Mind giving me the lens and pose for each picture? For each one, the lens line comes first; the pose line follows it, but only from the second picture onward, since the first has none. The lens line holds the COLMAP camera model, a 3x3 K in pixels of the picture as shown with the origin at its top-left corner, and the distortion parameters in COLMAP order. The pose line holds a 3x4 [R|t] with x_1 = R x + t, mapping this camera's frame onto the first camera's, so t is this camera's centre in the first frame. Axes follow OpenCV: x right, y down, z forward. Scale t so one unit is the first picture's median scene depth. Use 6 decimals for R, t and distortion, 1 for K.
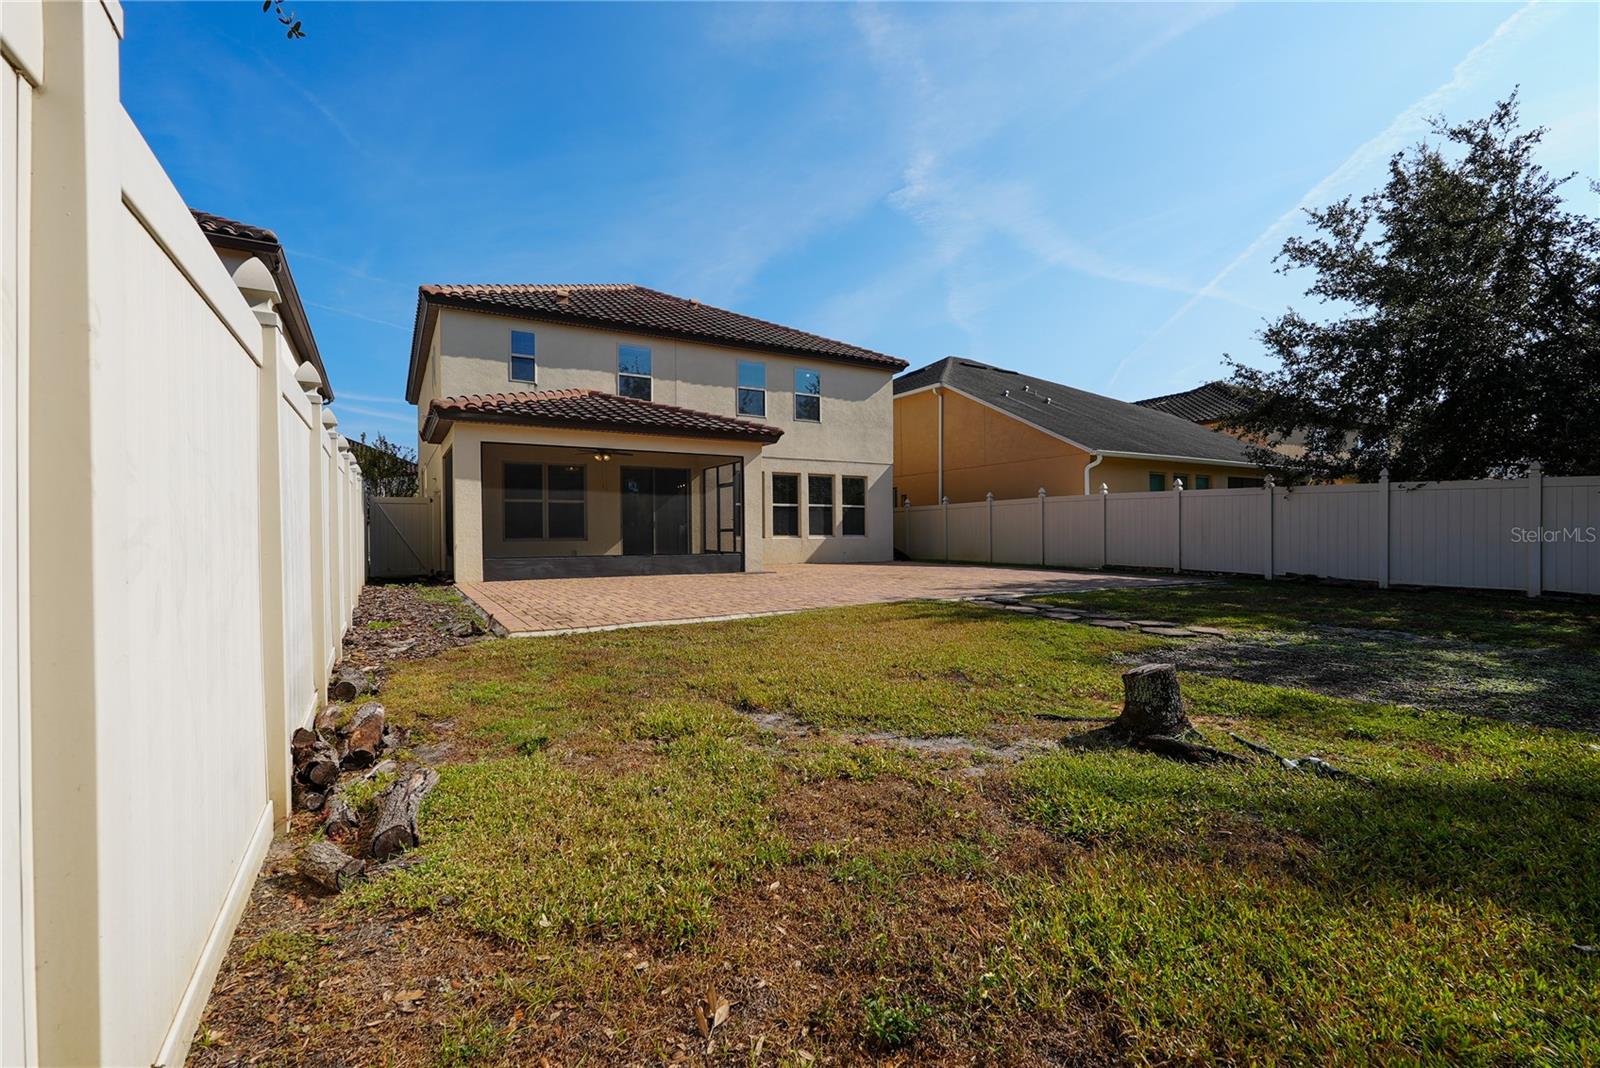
lens RADIAL K [[719.3, 0, 794.0], [0, 719.3, 535.0], [0, 0, 1]] dist [0.005368, -0.000968]
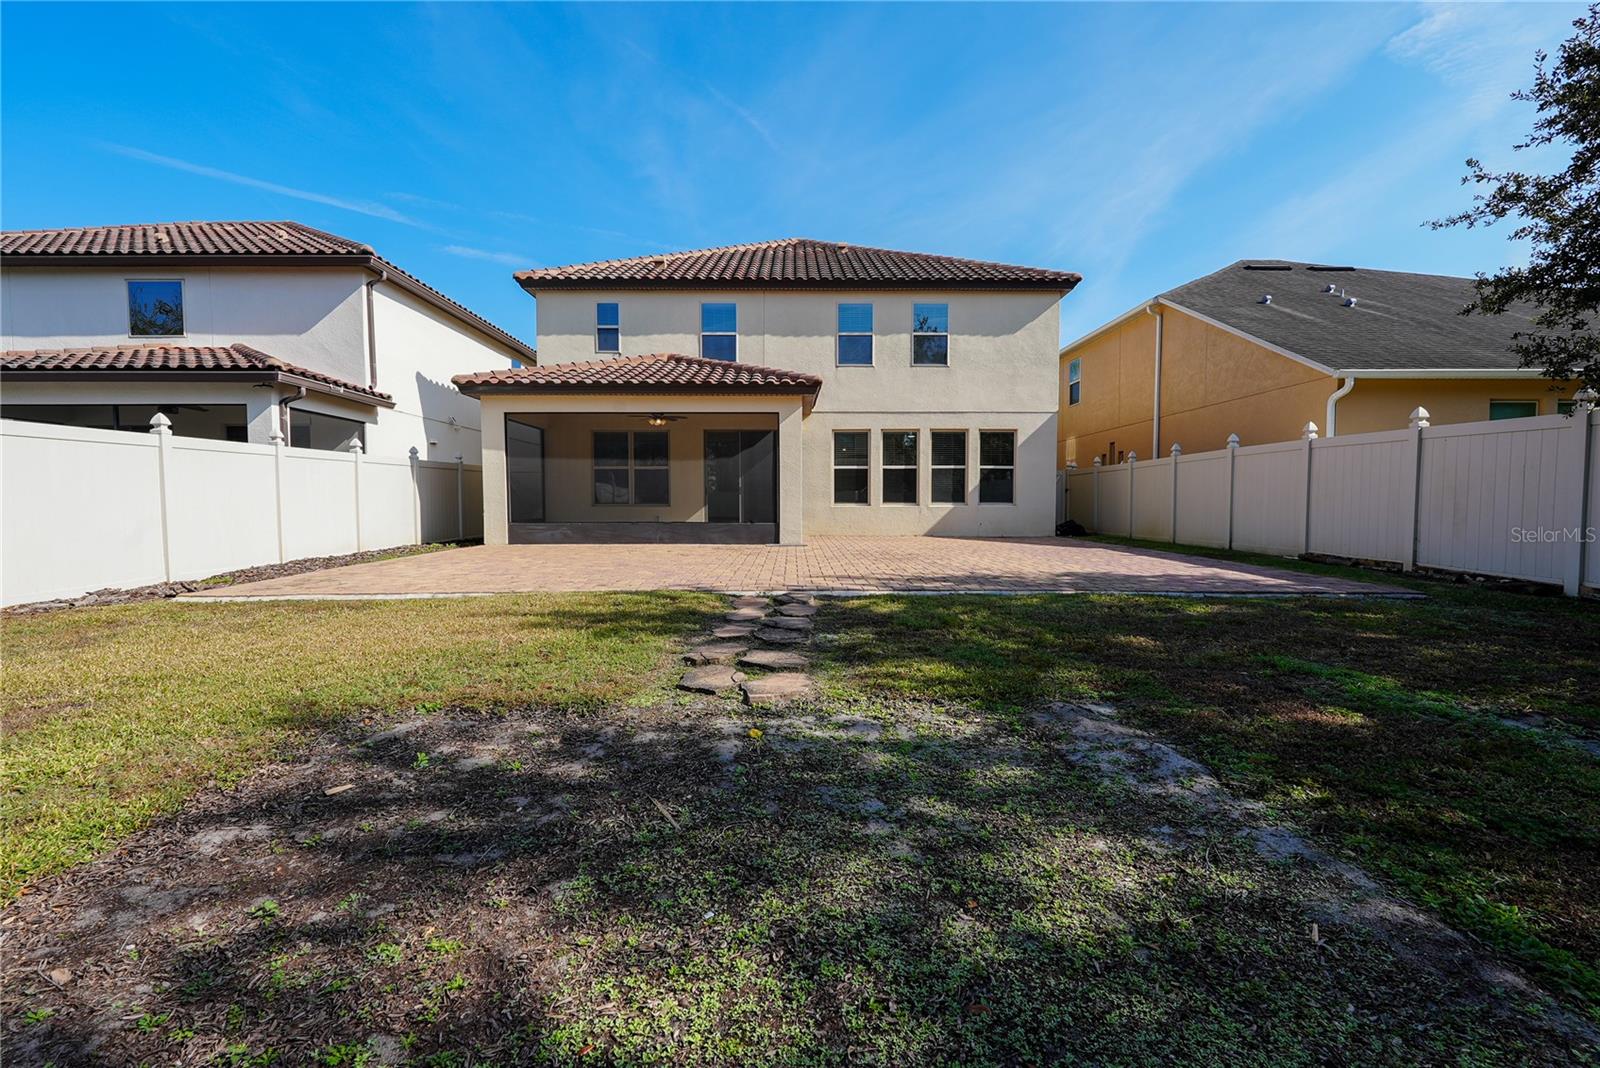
lens RADIAL K [[719.3, 0, 802.1], [0, 719.3, 549.9], [0, 0, 1]] dist [0.005368, -0.000968]
pose [[0.849295, 0.041962, -0.526249, 0.507886], [-0.007036, 0.997647, 0.068196, -0.002018], [0.527872, -0.054216, 0.847592, 0.305118]]
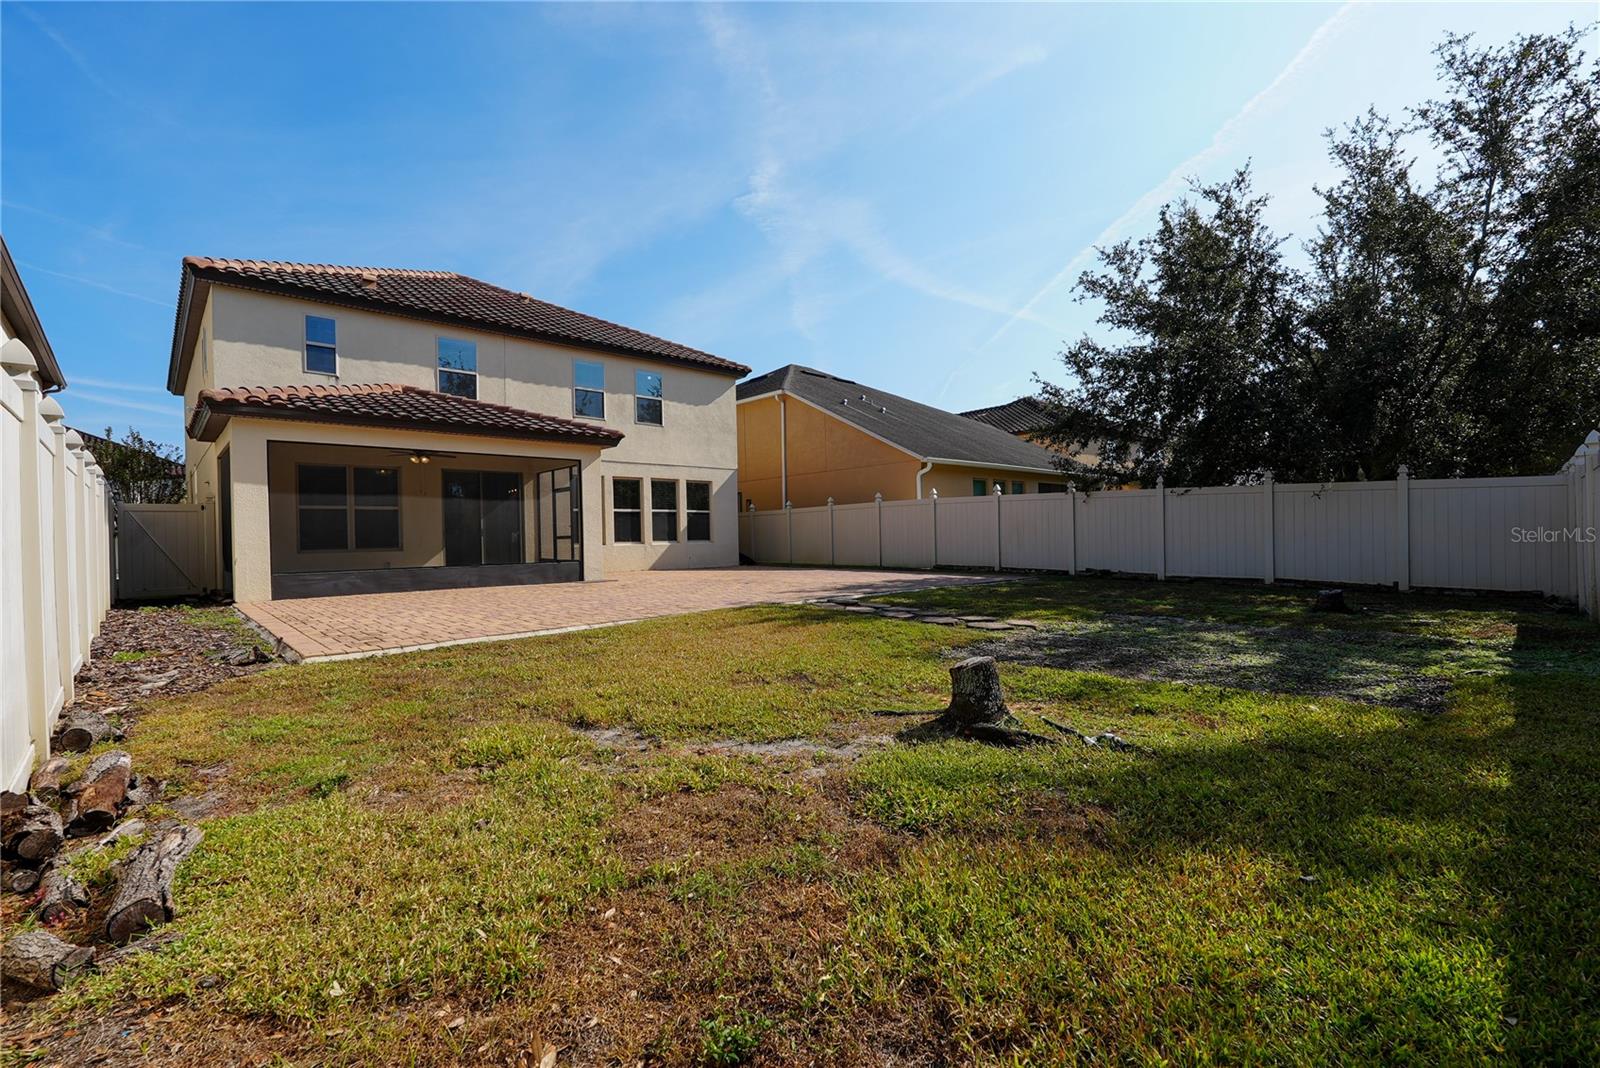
lens RADIAL K [[719.3, 0, 801.4], [0, 719.3, 534.5], [0, 0, 1]] dist [0.005368, -0.000968]
pose [[0.975347, -0.012915, 0.220297, 0.004074], [0.014503, 0.999879, -0.005593, -0.000835], [-0.220198, 0.008650, 0.975417, 0.003366]]
